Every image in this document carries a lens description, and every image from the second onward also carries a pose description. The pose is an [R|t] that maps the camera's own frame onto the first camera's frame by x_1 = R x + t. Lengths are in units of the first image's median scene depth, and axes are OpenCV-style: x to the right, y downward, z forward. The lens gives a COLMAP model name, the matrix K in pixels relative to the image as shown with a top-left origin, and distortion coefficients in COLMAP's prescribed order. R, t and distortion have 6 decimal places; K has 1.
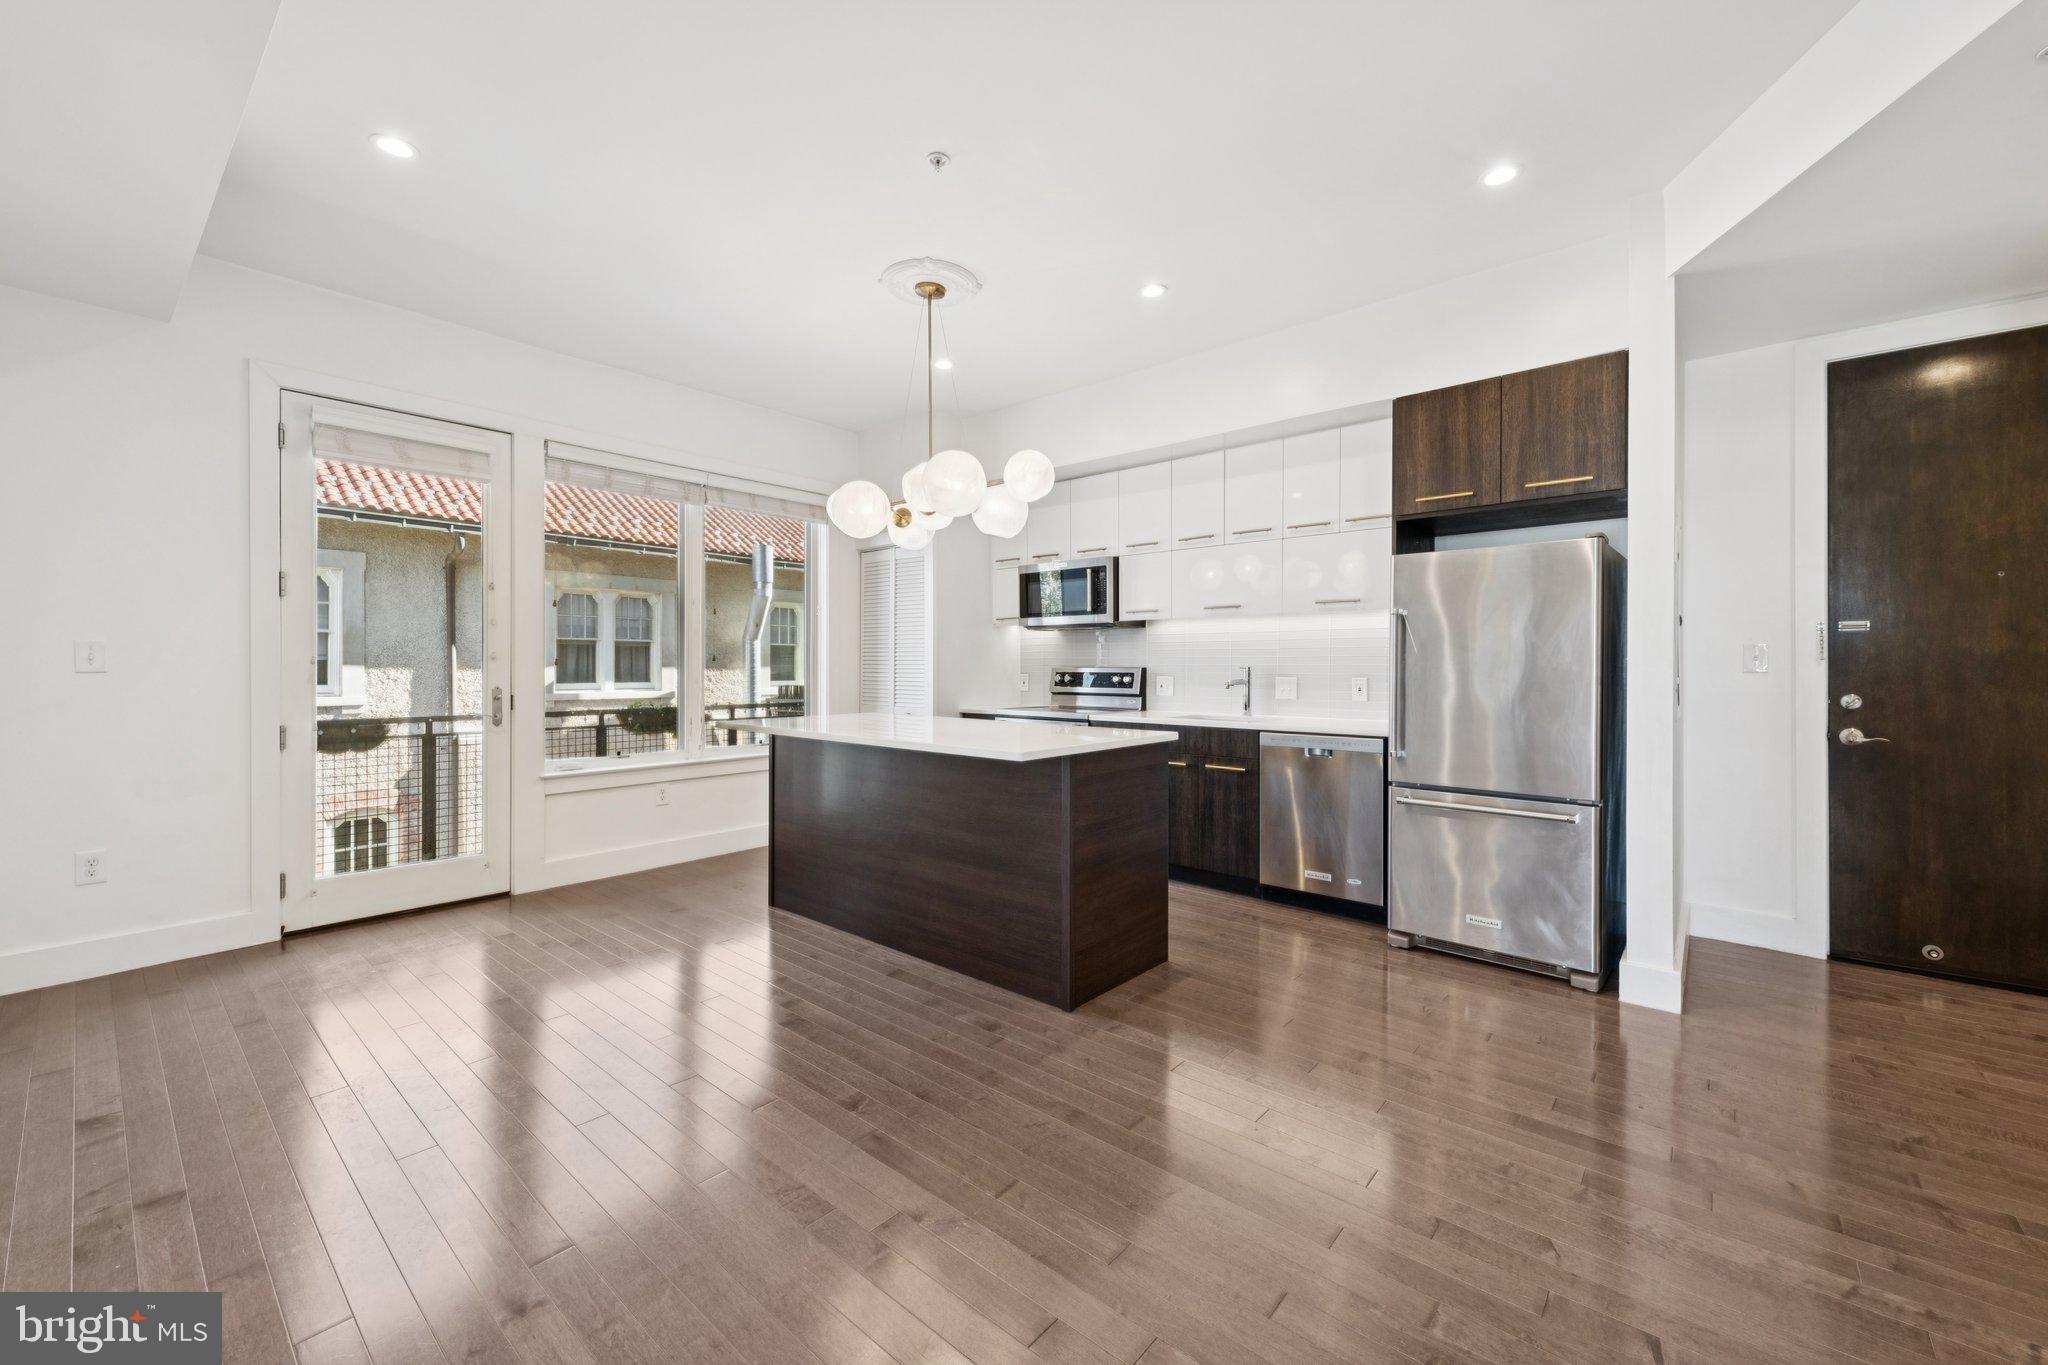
lens RADIAL K [[805.8, 0, 1018.2], [0, 805.8, 668.8], [0, 0, 1]] dist [0.001856, -0.000590]
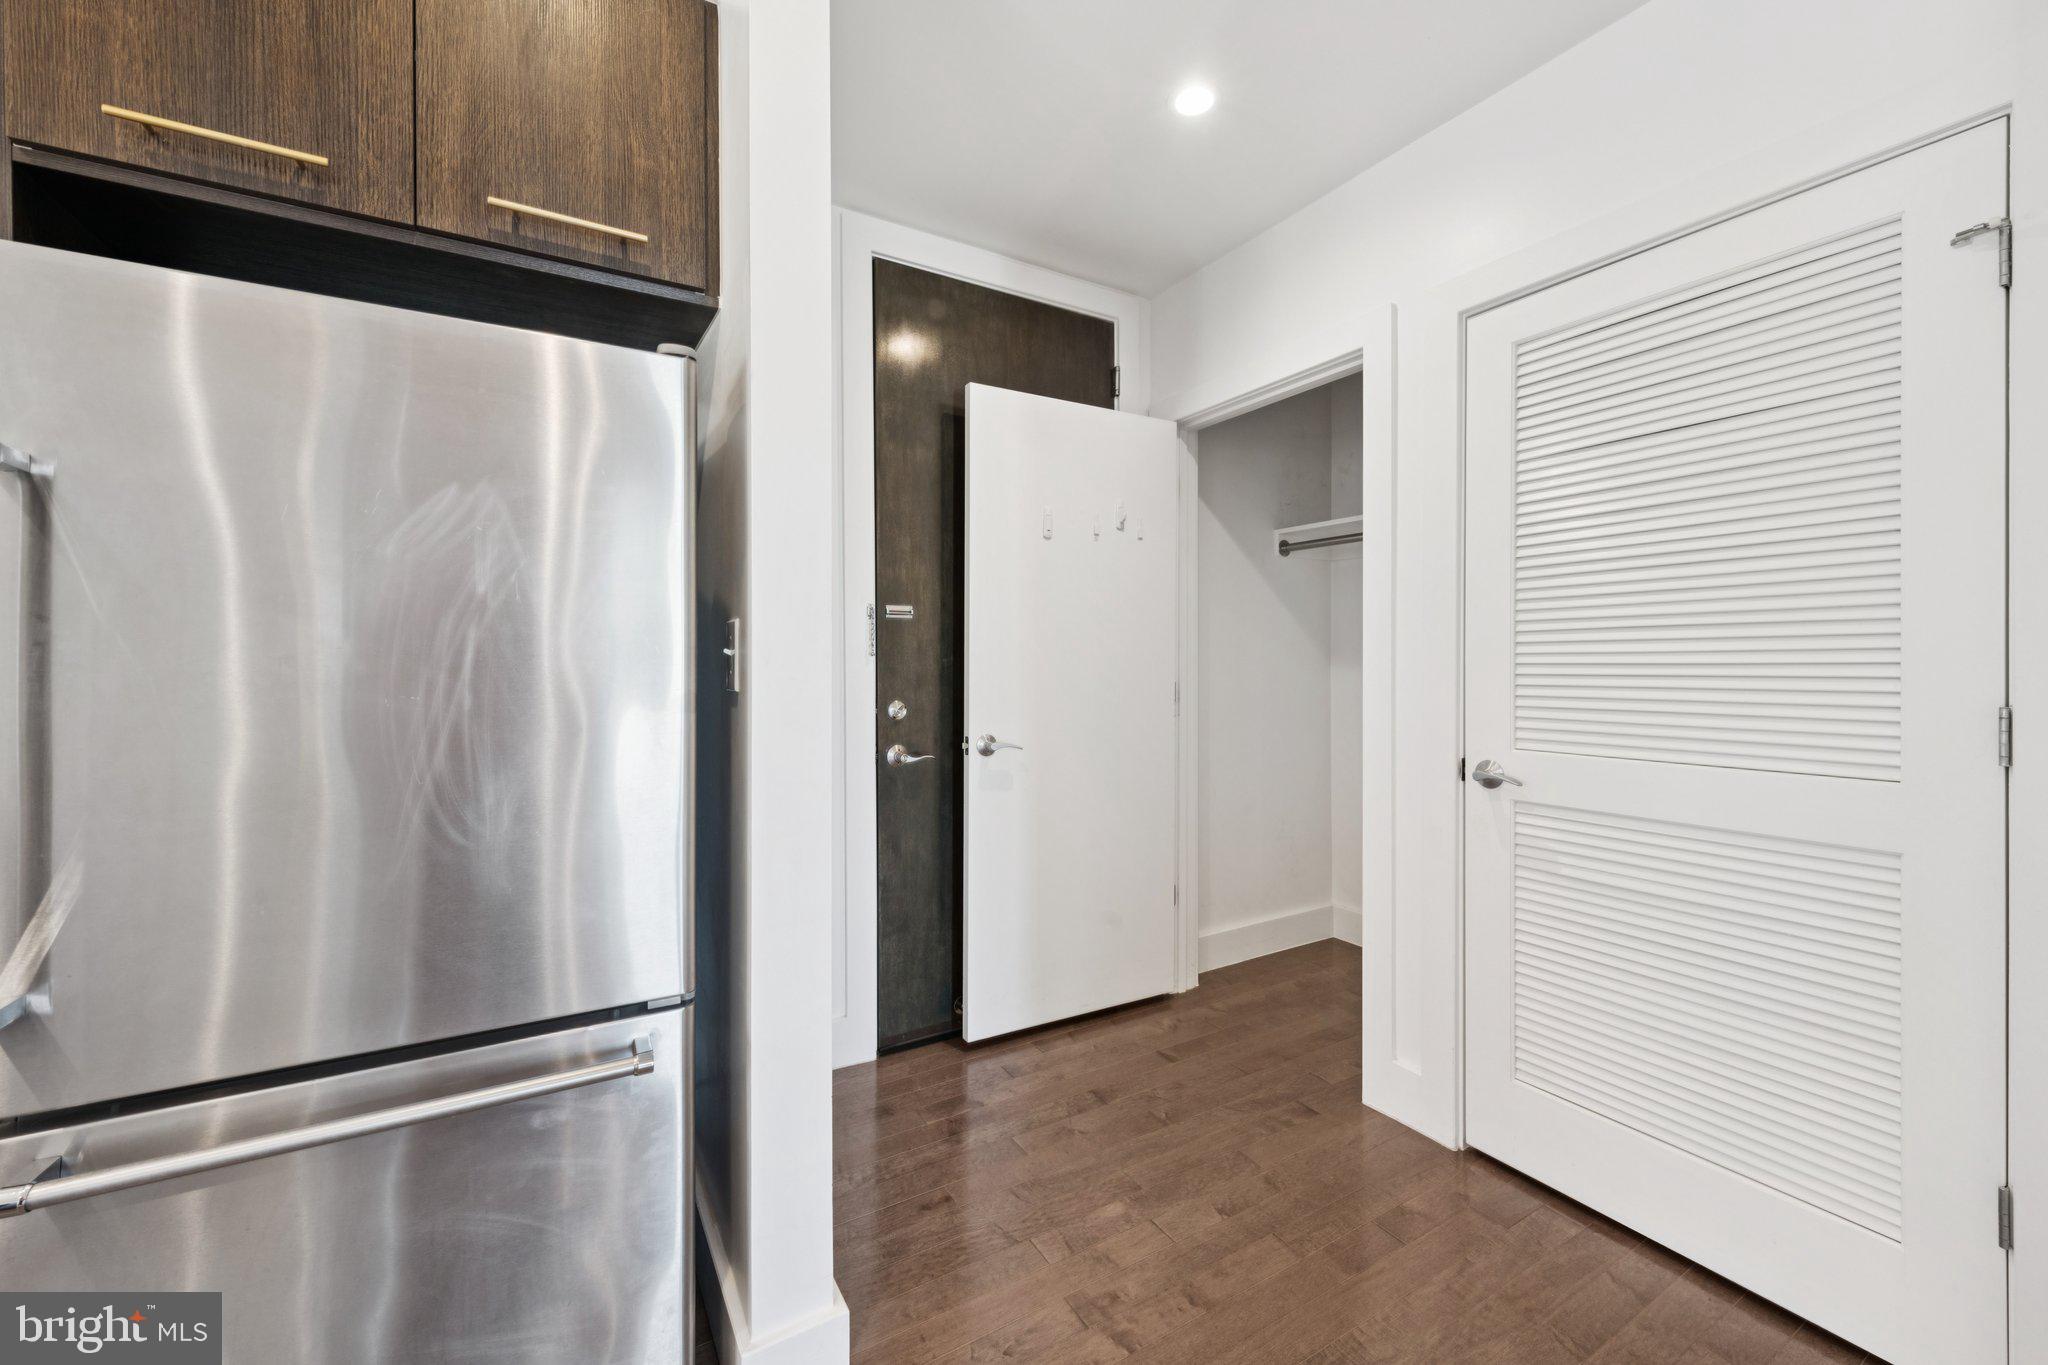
lens RADIAL K [[805.8, 0, 1039.6], [0, 805.8, 661.6], [0, 0, 1]] dist [0.001856, -0.000590]
pose [[0.298851, 0.000309, 0.954300, 0.339800], [0.003212, 0.999994, -0.001330, -0.004064], [-0.954294, 0.003462, 0.298849, 0.633221]]
